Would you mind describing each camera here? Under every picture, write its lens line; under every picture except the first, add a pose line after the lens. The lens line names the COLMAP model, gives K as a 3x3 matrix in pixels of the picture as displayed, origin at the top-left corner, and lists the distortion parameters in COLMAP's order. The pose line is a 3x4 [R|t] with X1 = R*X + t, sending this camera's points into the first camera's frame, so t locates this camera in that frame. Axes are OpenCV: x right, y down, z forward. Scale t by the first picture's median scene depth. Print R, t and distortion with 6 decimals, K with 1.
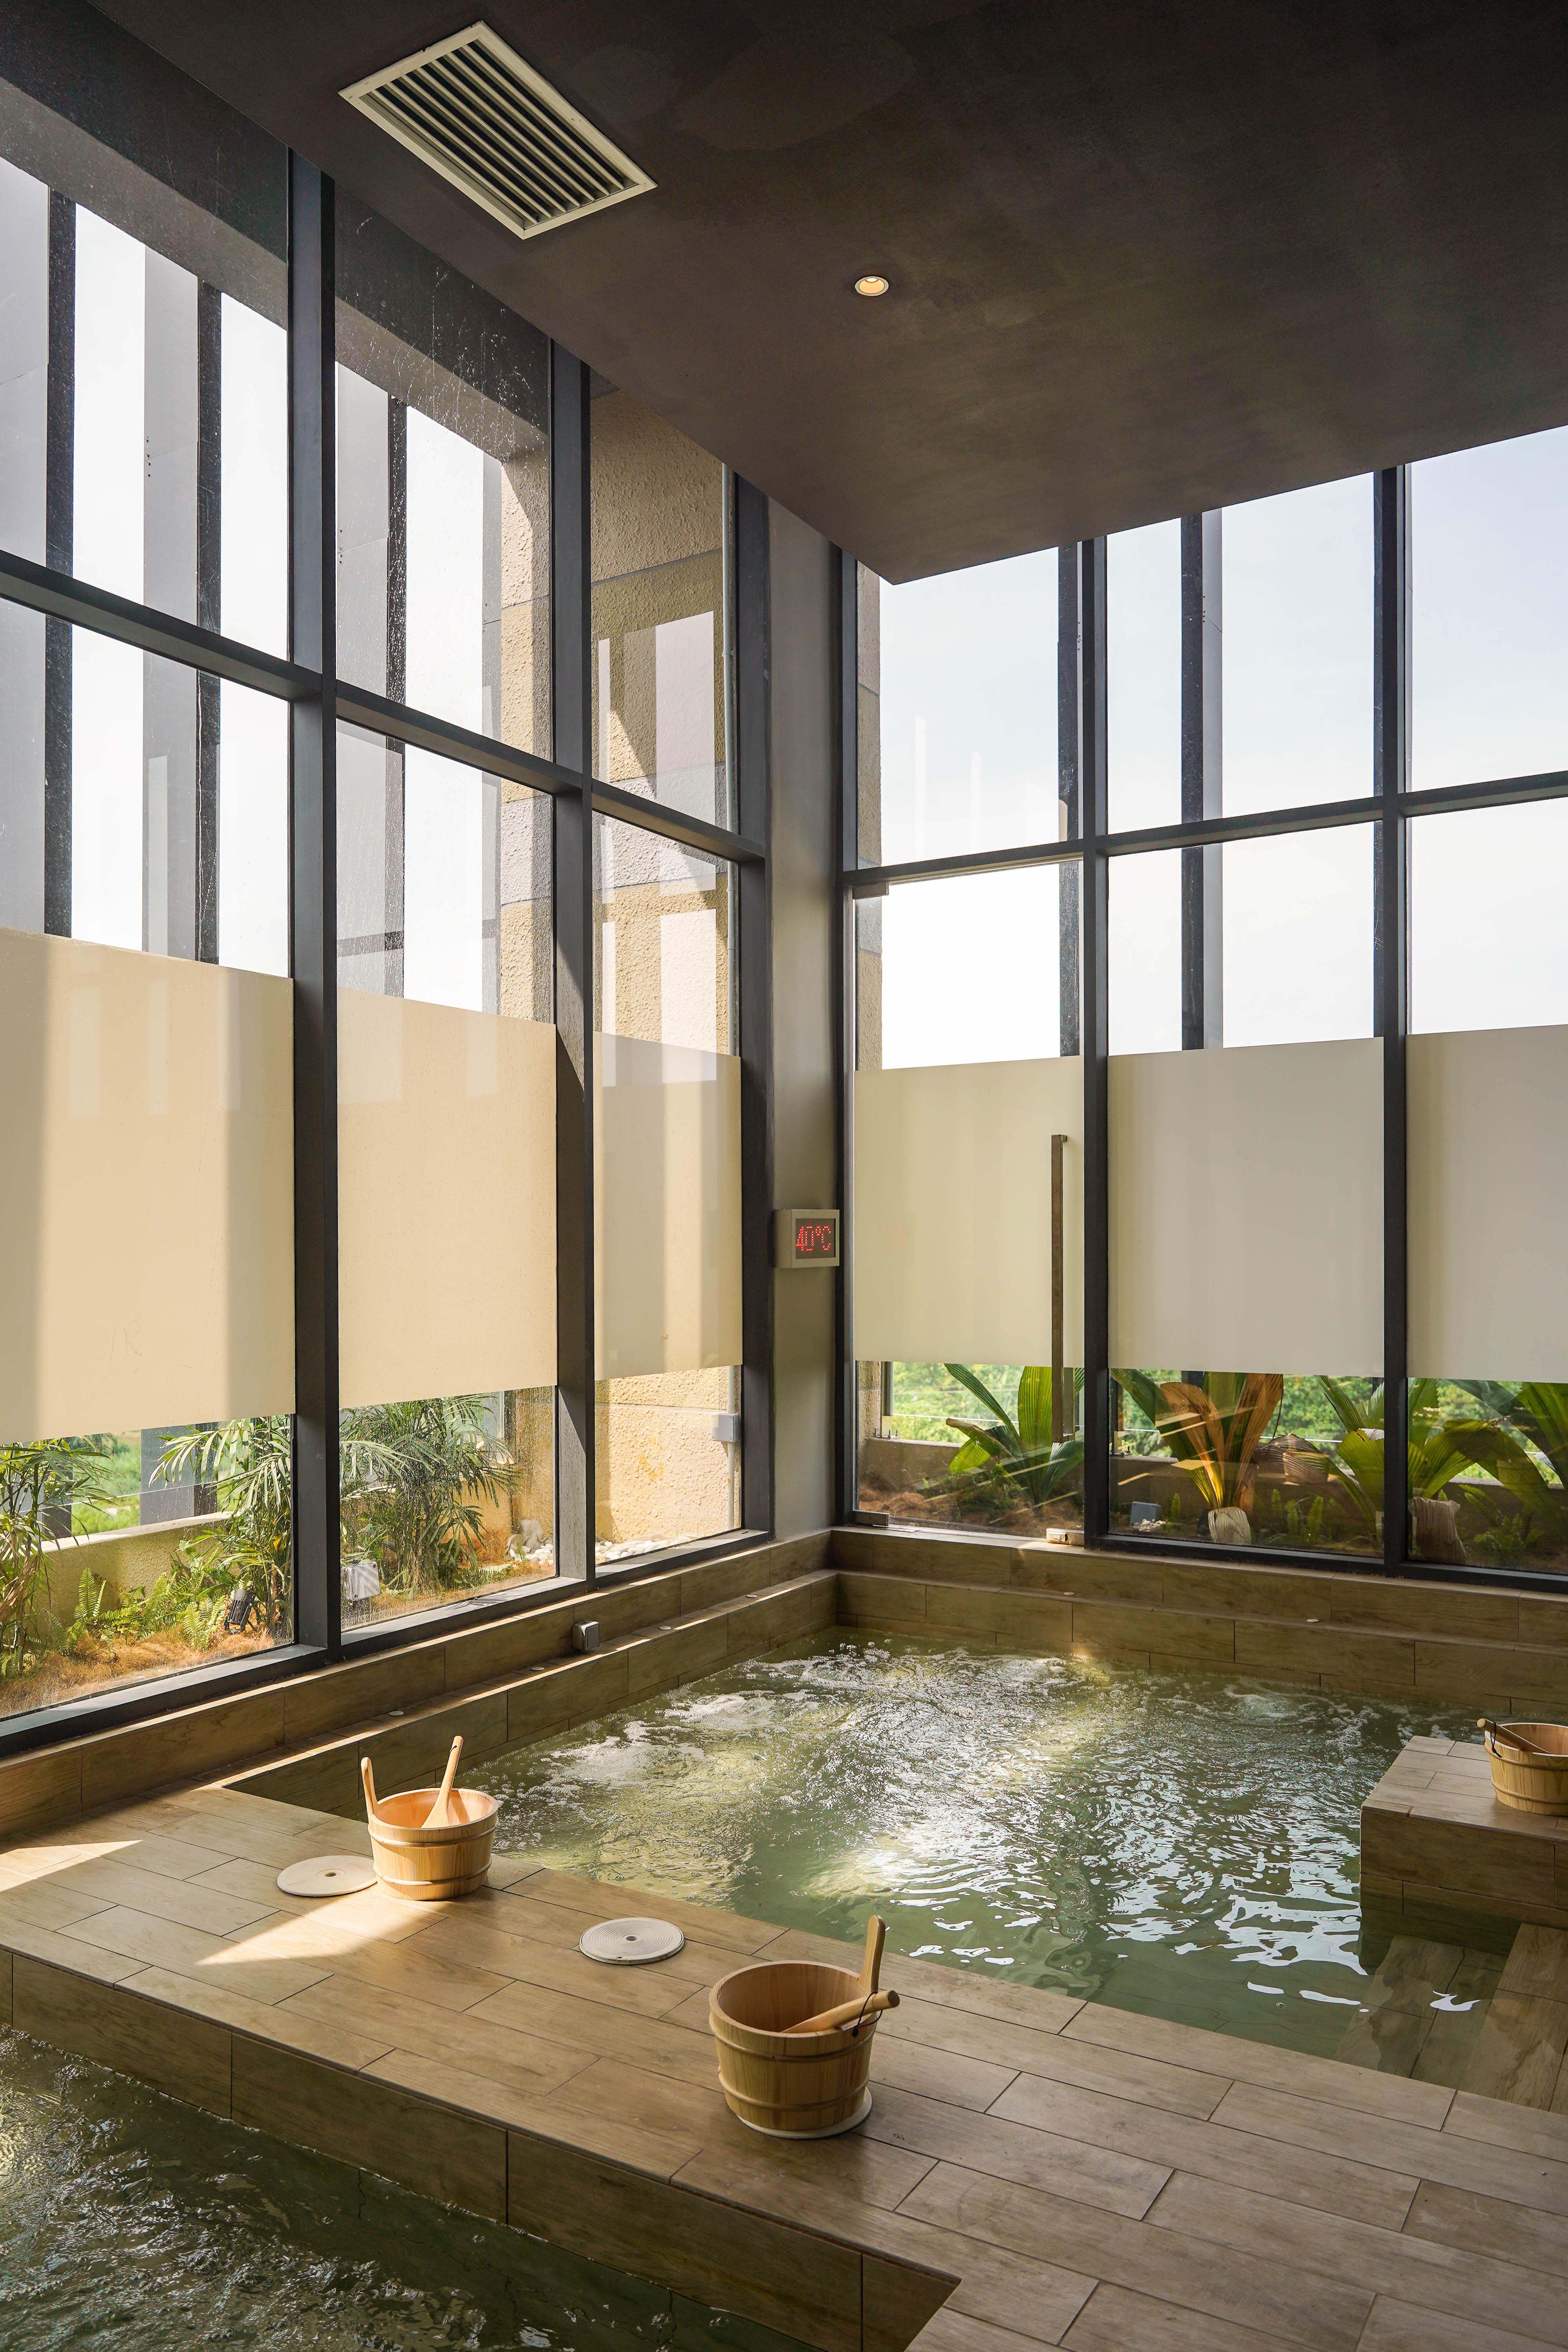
lens RADIAL K [[1636.8, 0, 782.1], [0, 1636.8, 1254.6], [0, 0, 1]] dist [-0.008610, -0.000827]
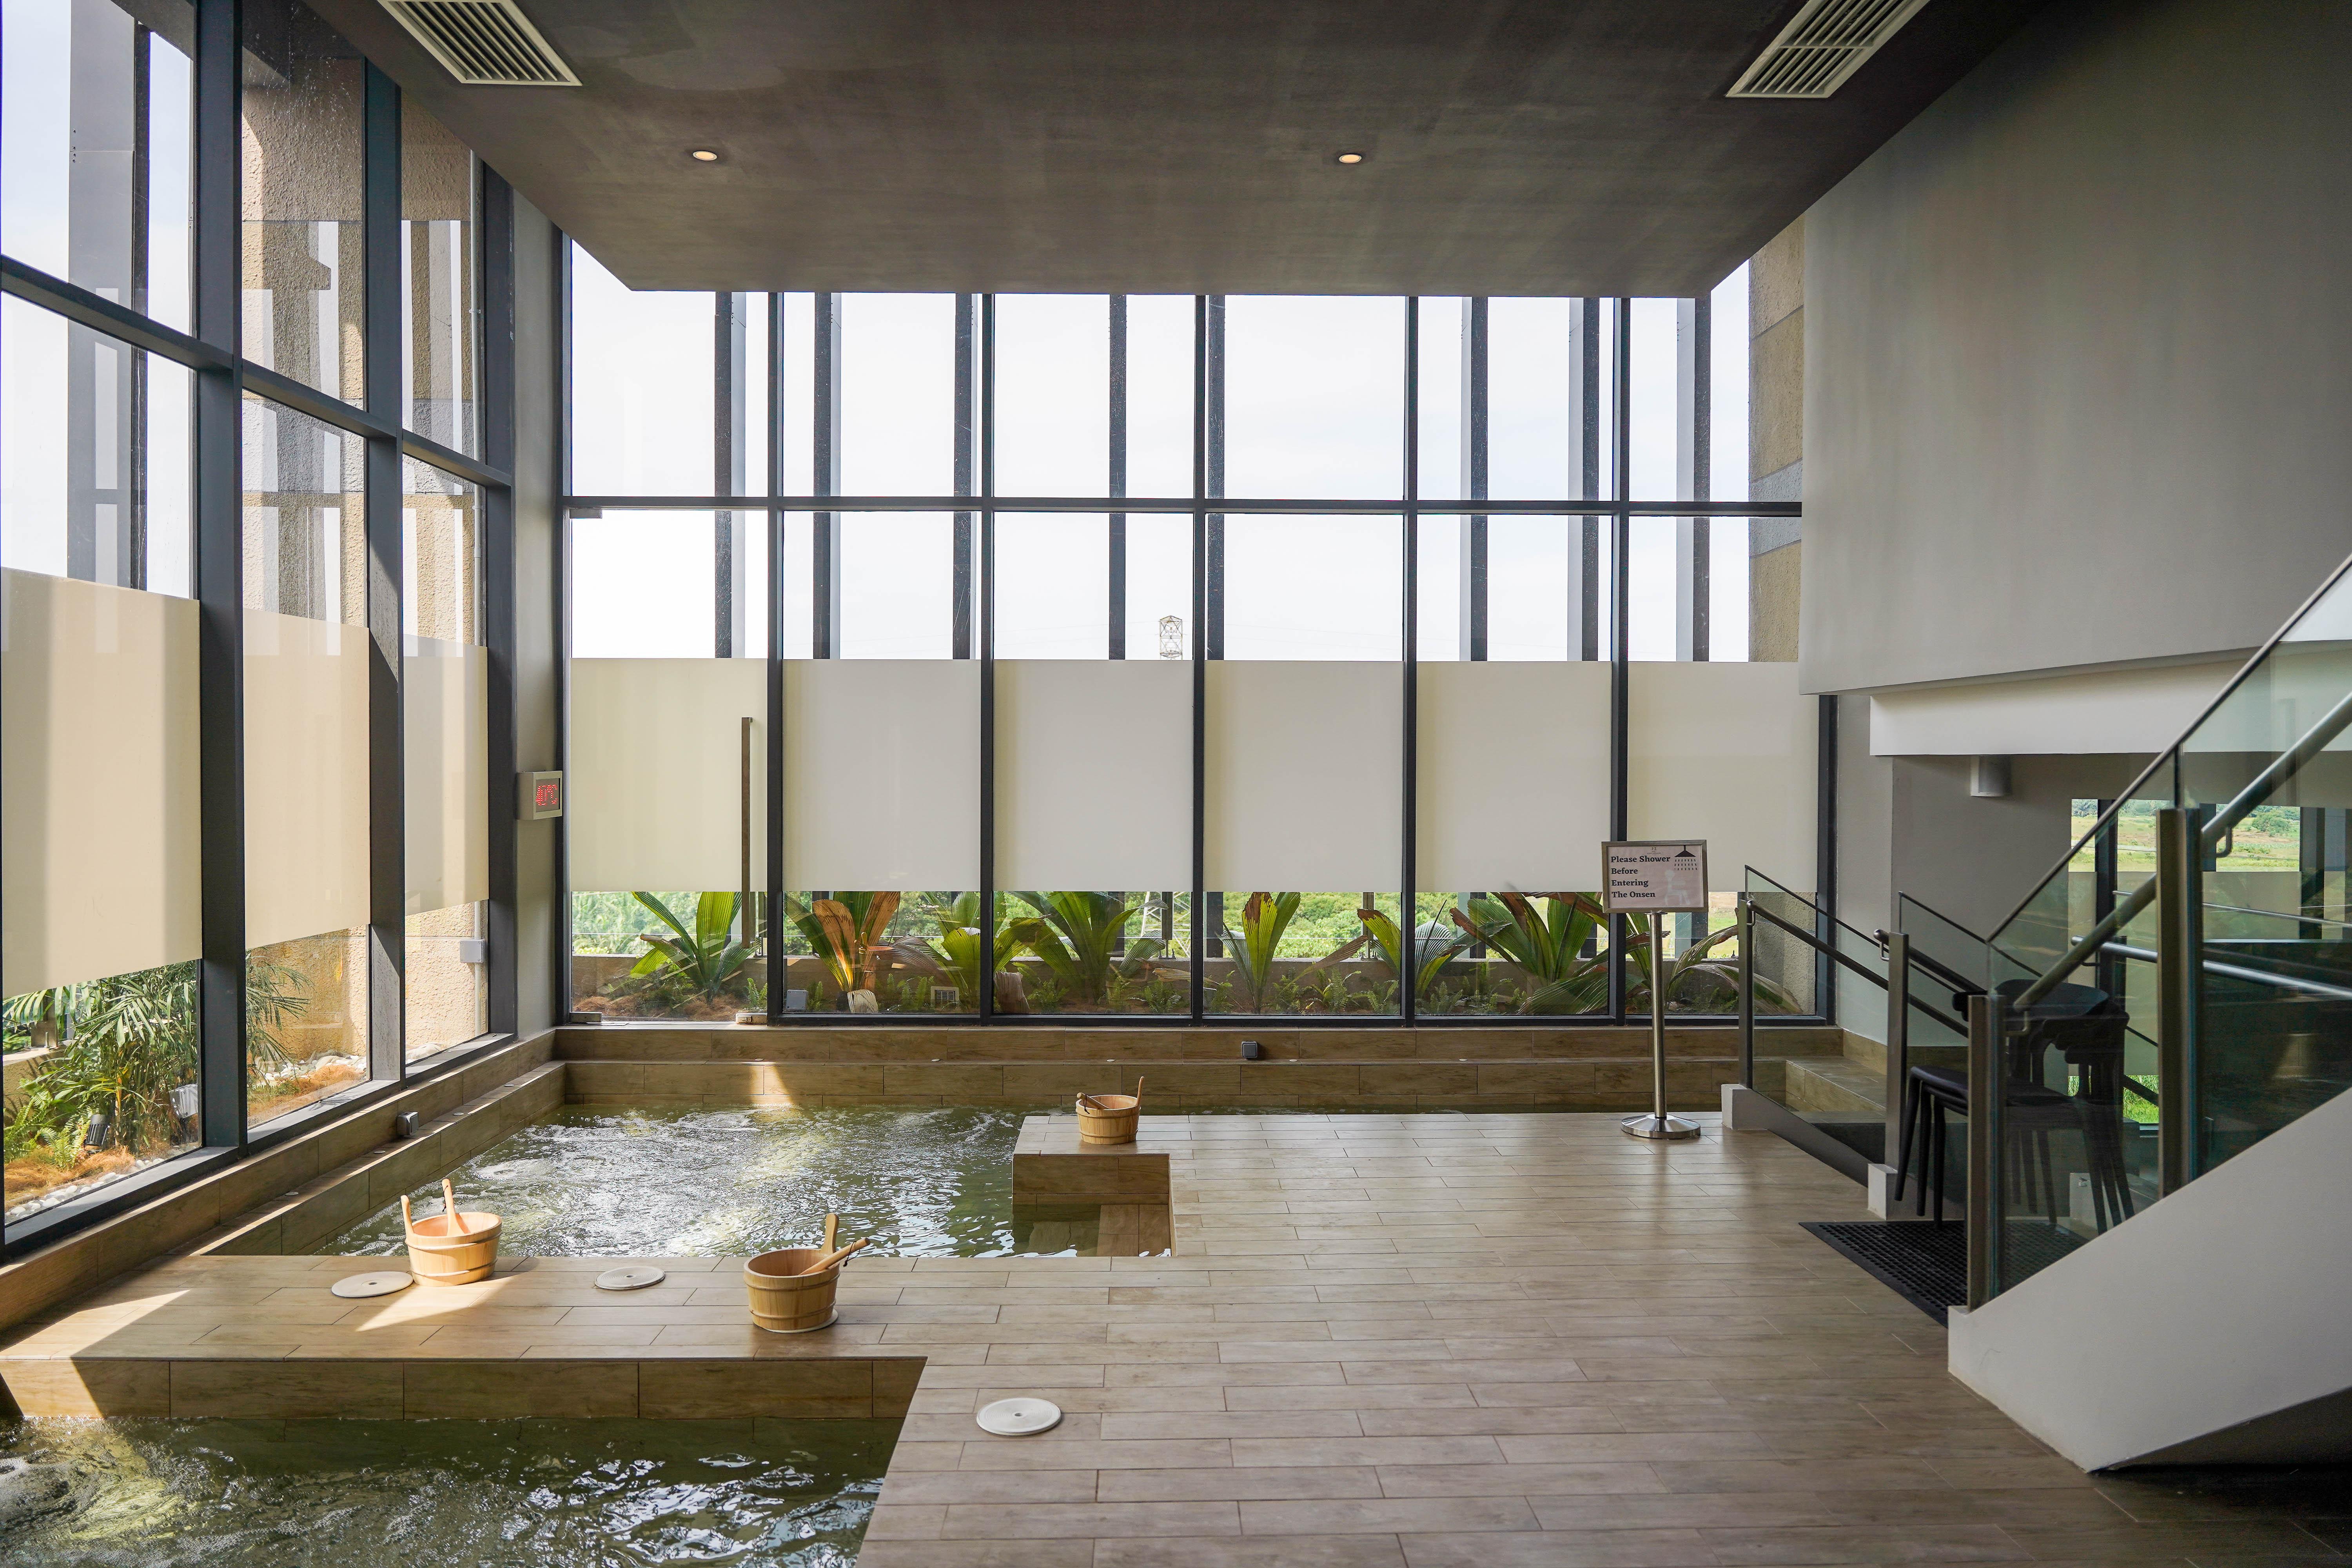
lens RADIAL K [[1636.8, 0, 1176.0], [0, 1636.8, 784.0], [0, 0, 1]] dist [-0.008610, -0.000827]
pose [[0.839741, -0.001916, 0.542984, -0.286622], [-0.008119, 0.999838, 0.016084, -0.048115], [-0.542926, -0.017915, 0.839589, -0.339358]]
